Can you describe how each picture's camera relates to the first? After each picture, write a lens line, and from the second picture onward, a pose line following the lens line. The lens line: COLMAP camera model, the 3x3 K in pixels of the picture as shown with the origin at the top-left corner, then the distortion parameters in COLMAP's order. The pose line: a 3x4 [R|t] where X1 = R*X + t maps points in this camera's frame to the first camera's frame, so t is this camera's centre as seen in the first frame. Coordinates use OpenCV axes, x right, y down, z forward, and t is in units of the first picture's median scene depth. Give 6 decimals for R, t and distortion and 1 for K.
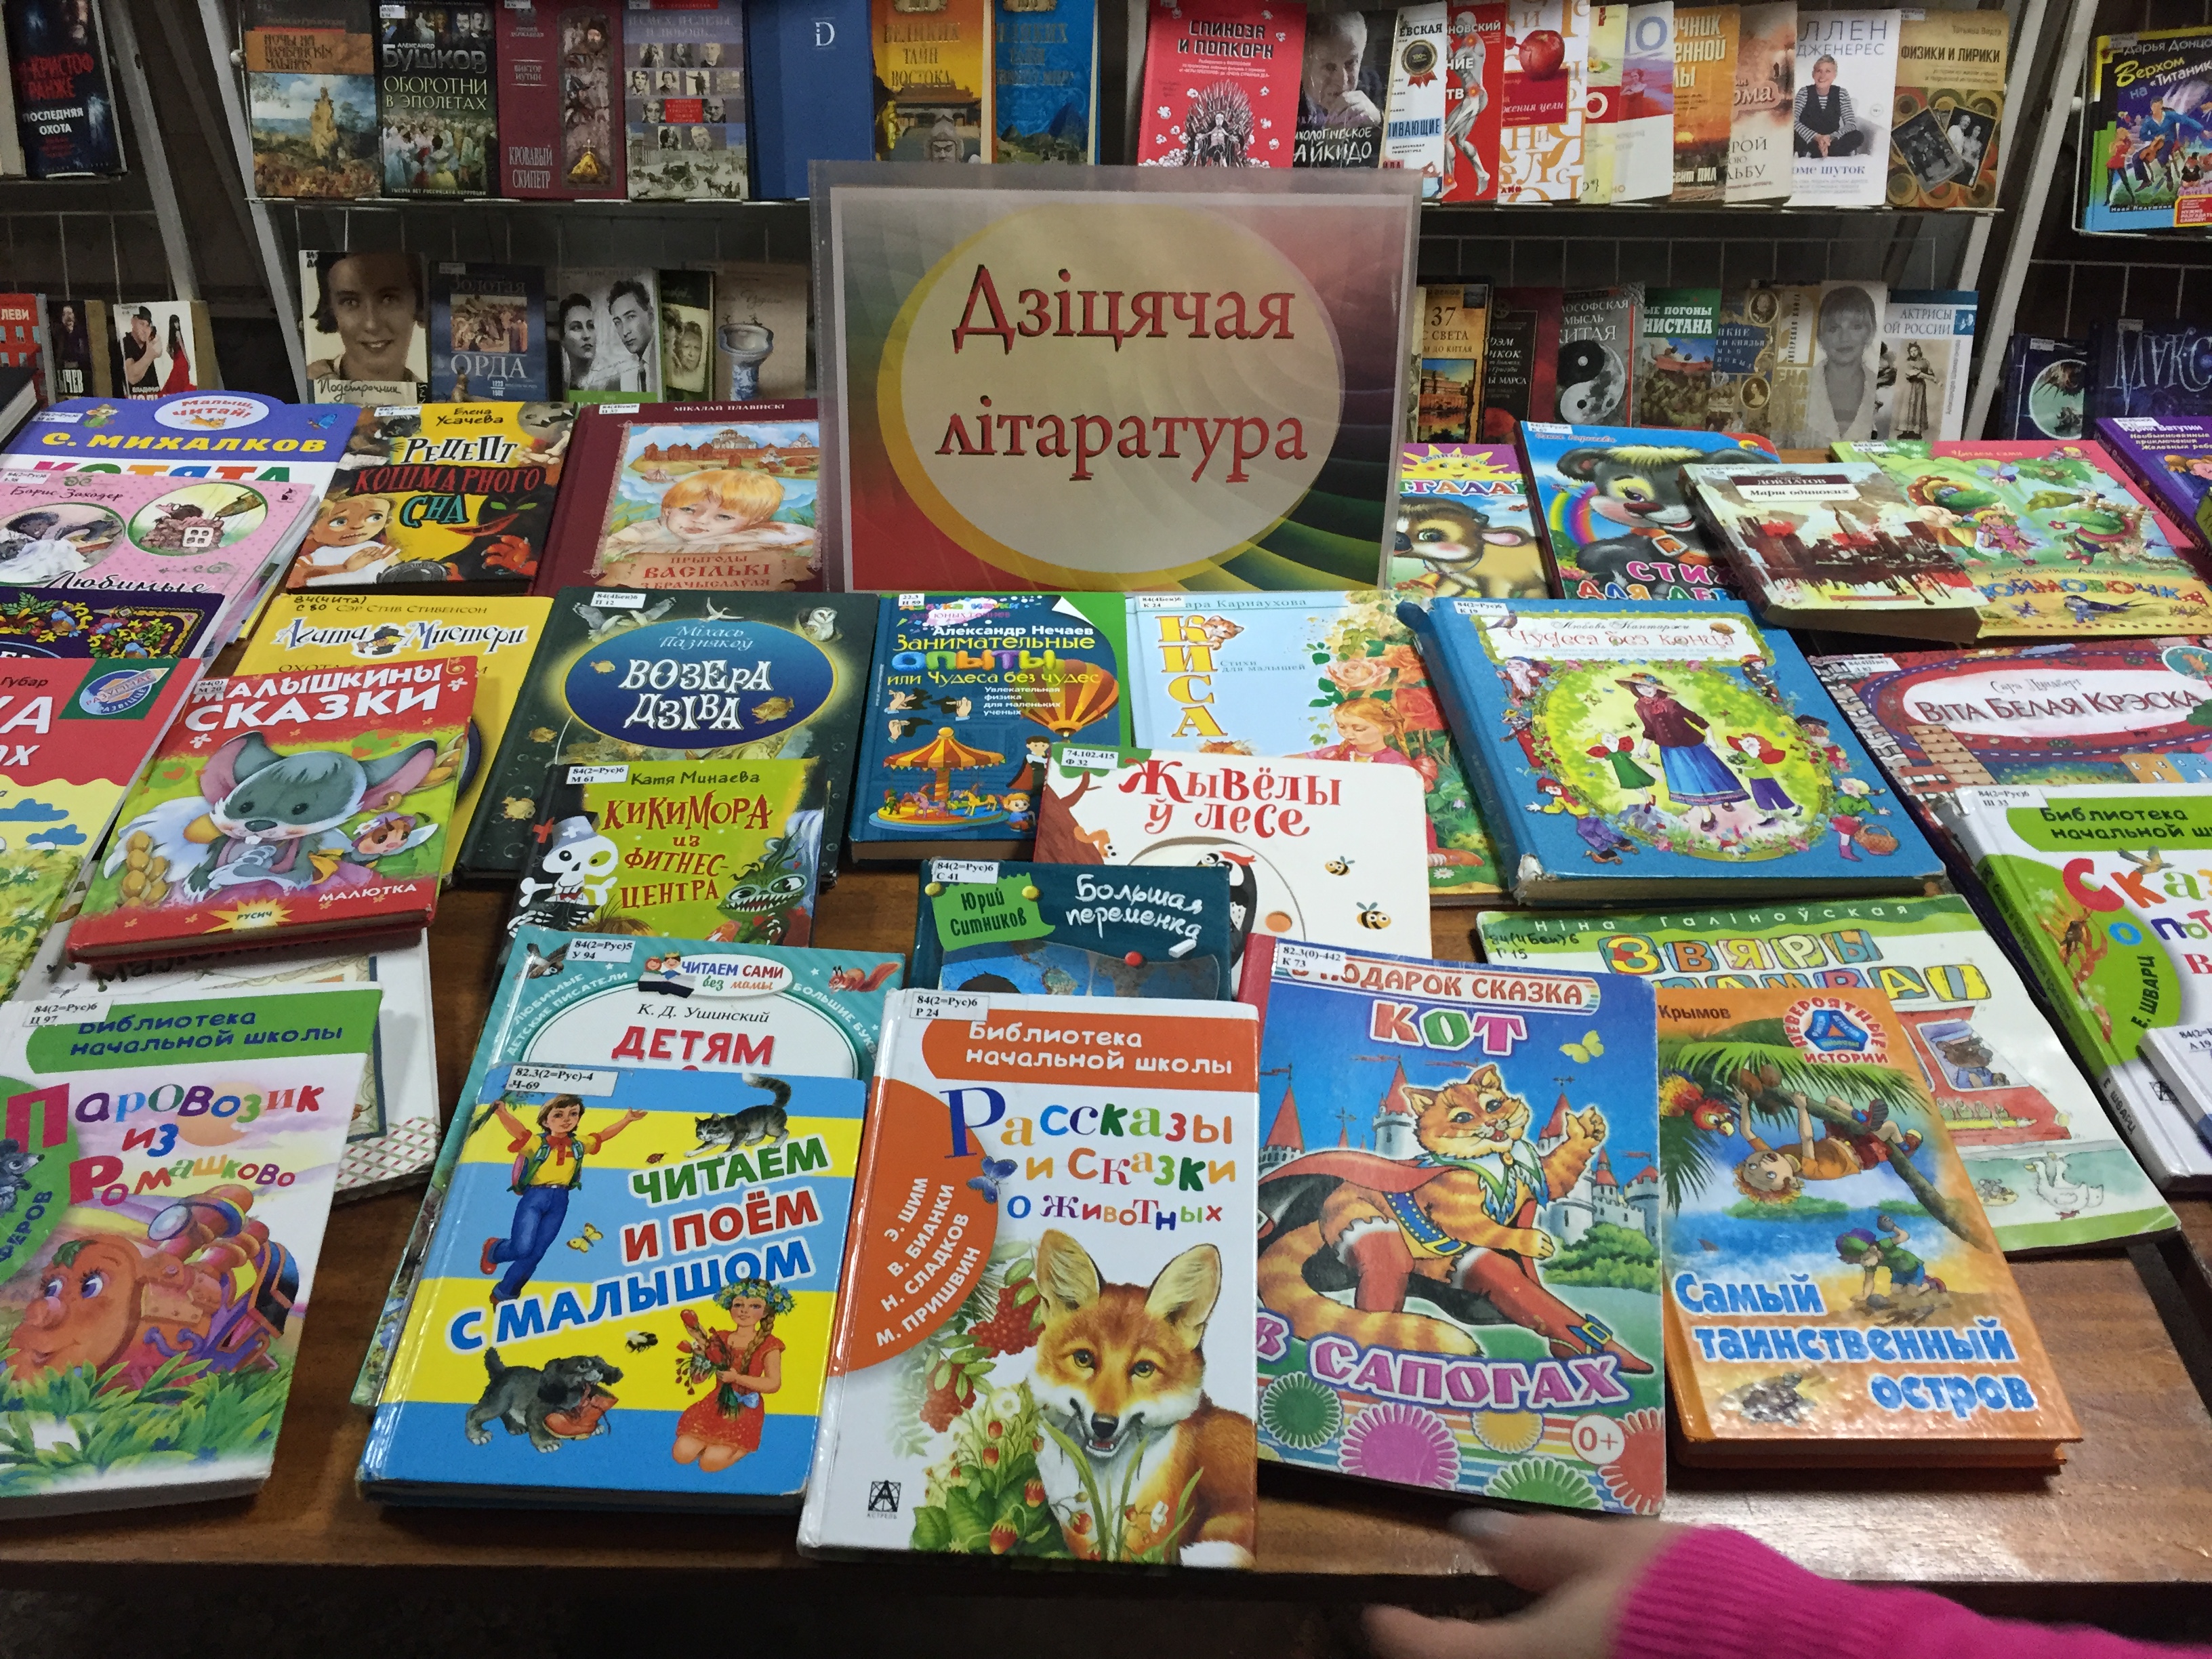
lens RADIAL K [[1880.1, 0, 1104.9], [0, 1880.1, 817.9], [0, 0, 1]] dist [0.081252, -0.111569]
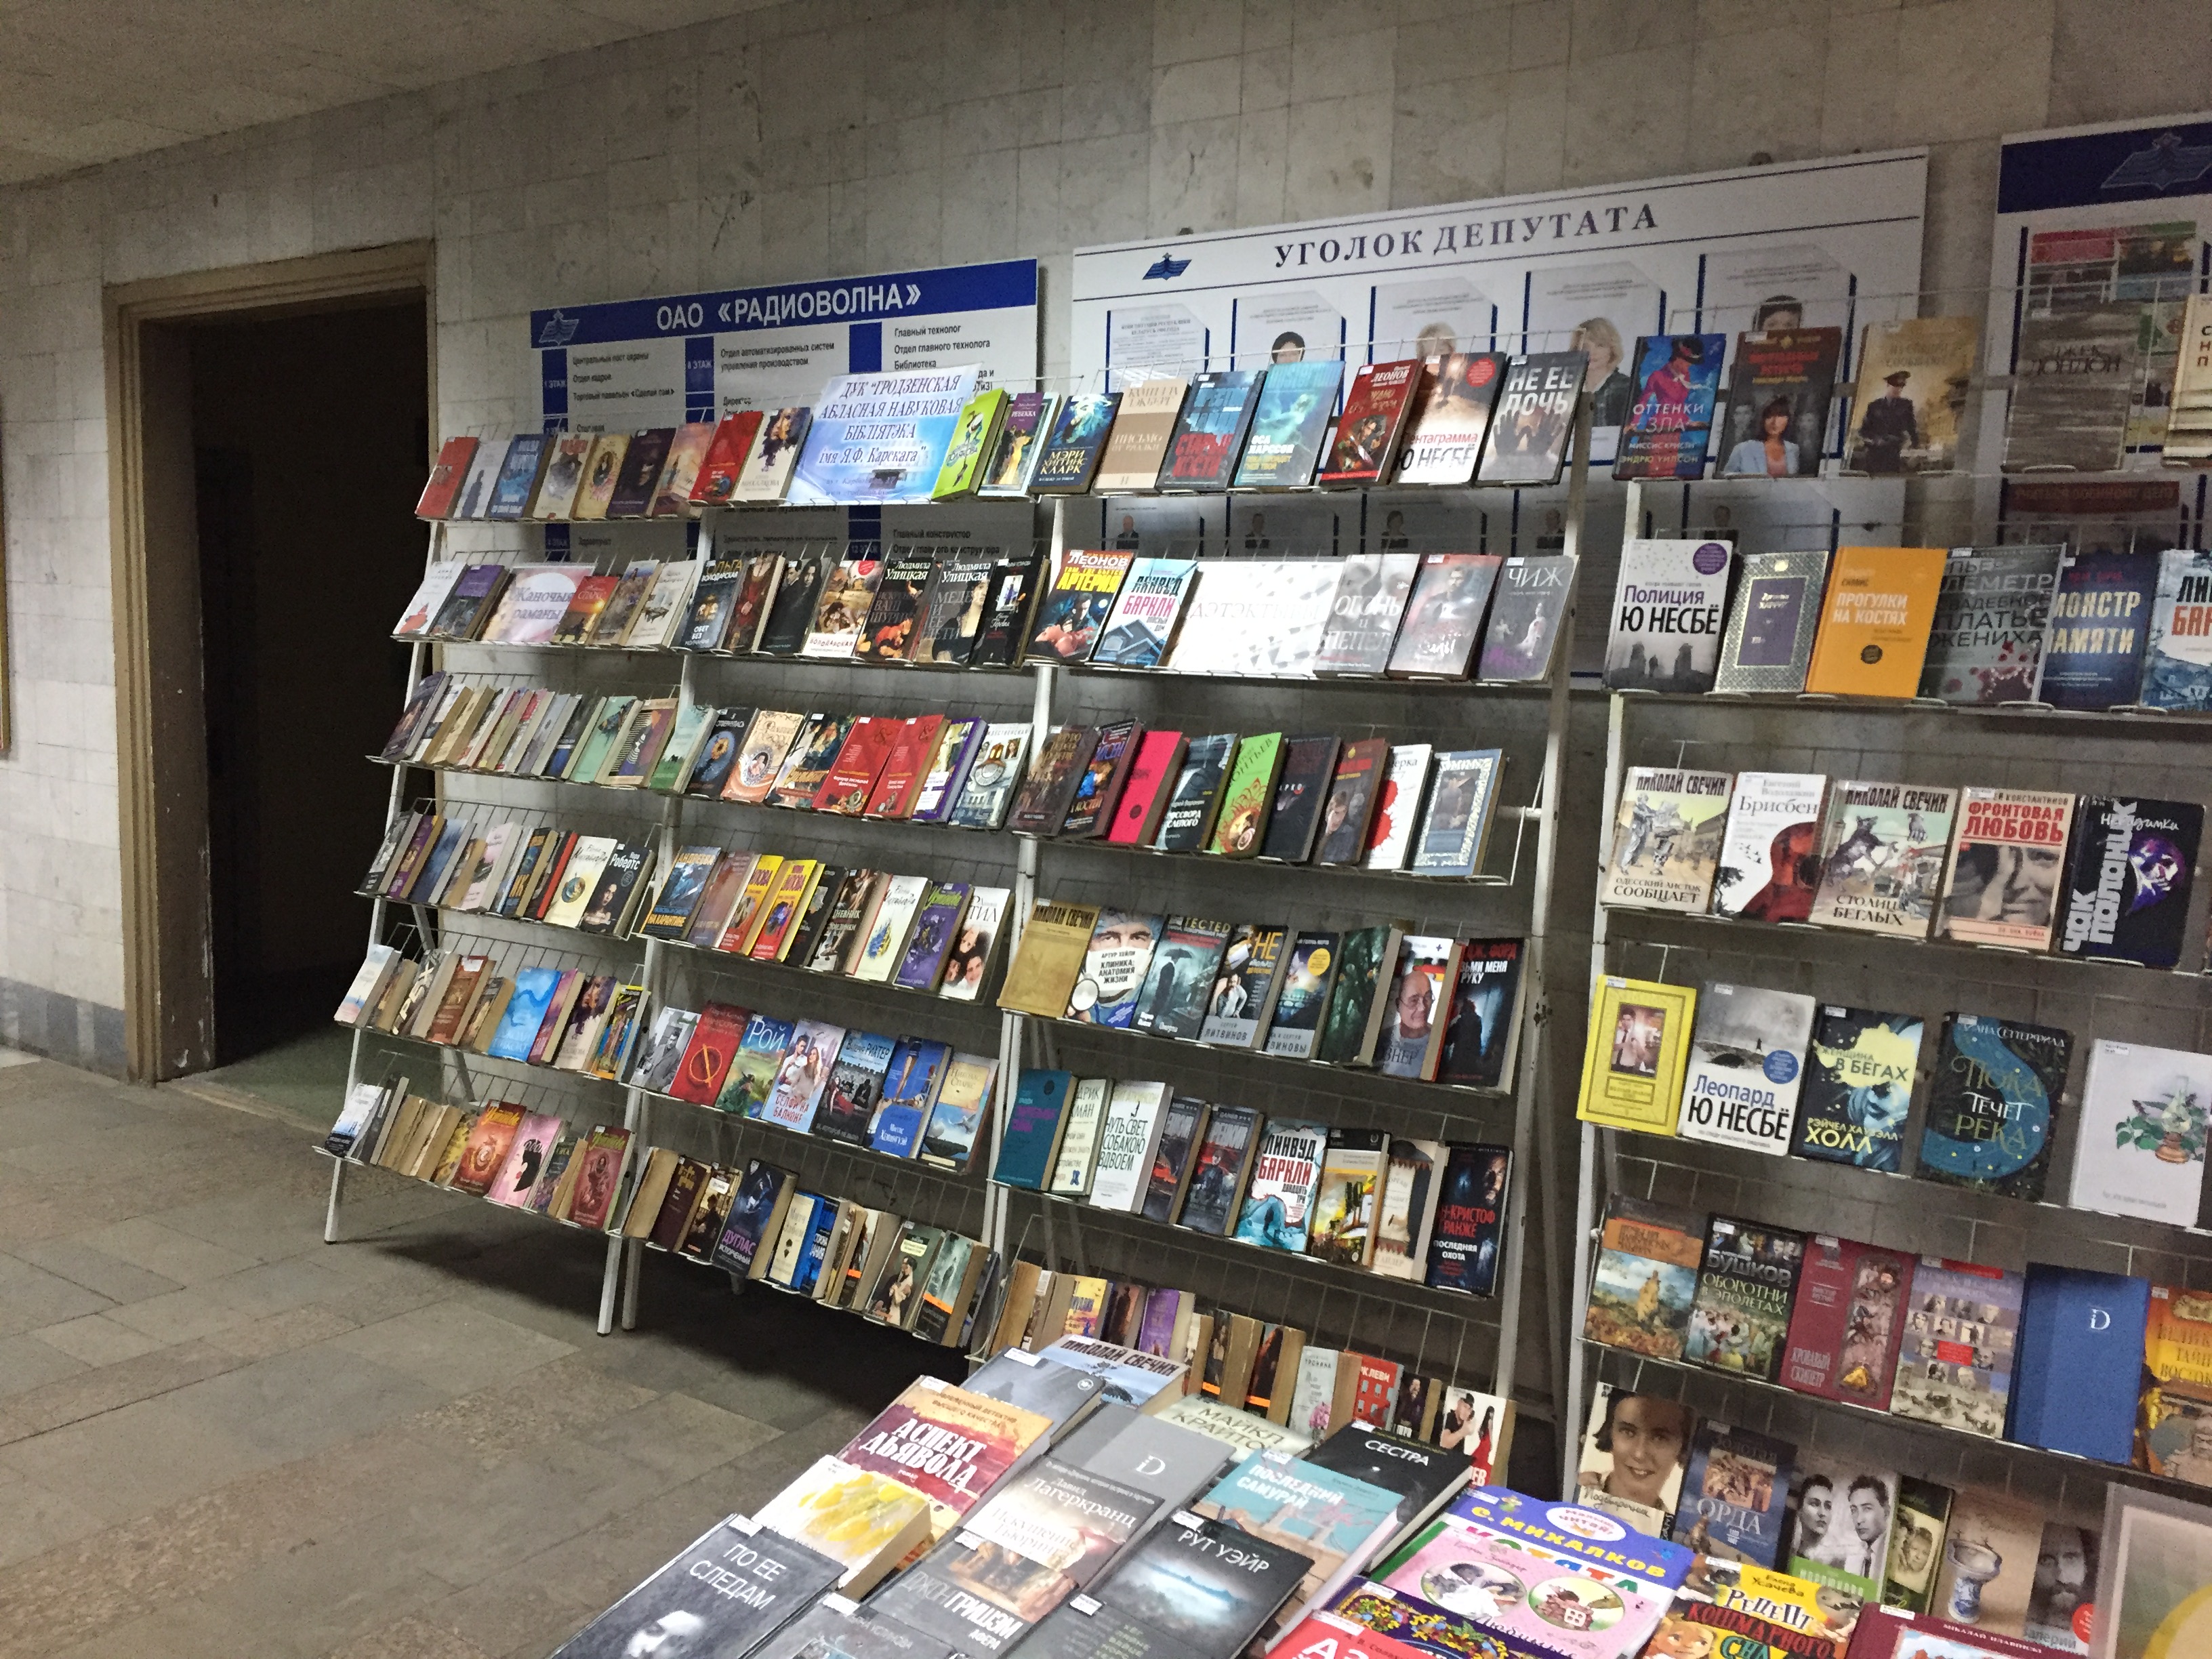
lens RADIAL K [[1880.1, 0, 1095.0], [0, 1880.1, 817.4], [0, 0, 1]] dist [0.081252, -0.111569]
pose [[0.813984, 0.070653, -0.576575, 0.003027], [-0.369230, 0.829192, -0.419654, 0.076335], [0.448442, 0.554481, 0.701036, -0.429046]]
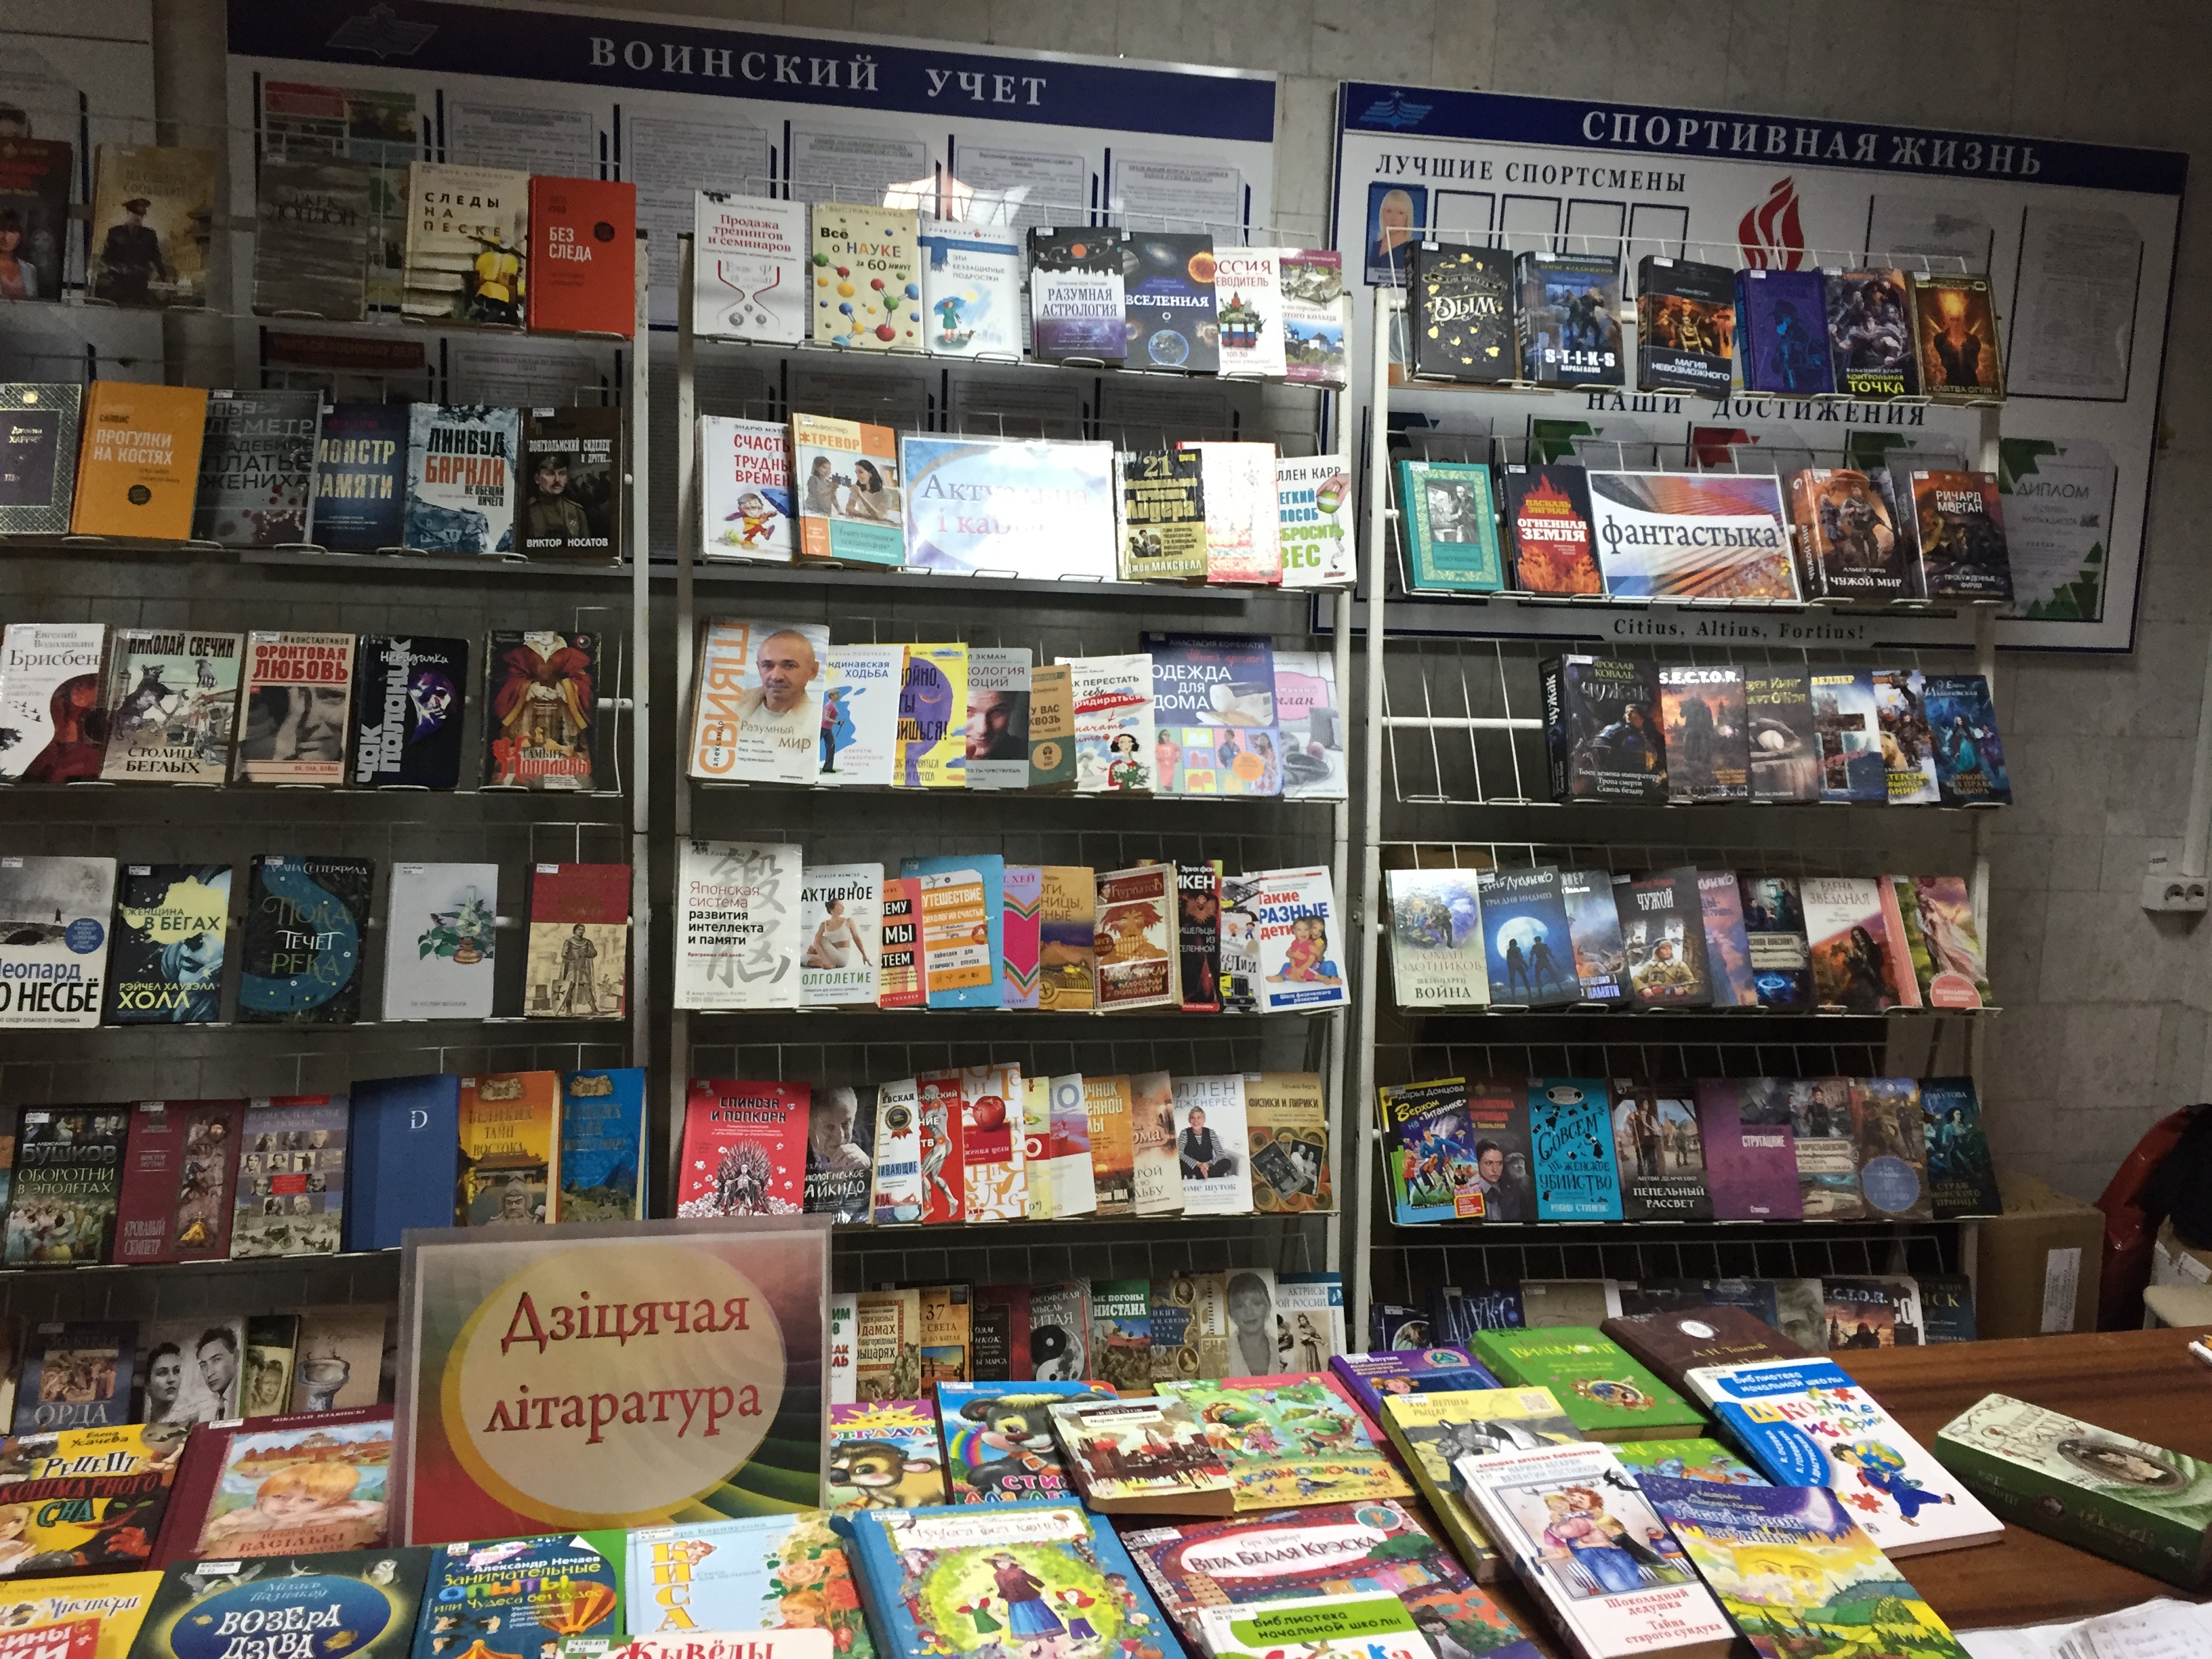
lens RADIAL K [[1880.1, 0, 1103.2], [0, 1880.1, 816.8], [0, 0, 1]] dist [0.081252, -0.111569]
pose [[0.977695, -0.003126, 0.210005, 0.051763], [0.107451, 0.866571, -0.487349, 0.120057], [-0.180461, 0.499044, 0.847578, -0.399649]]
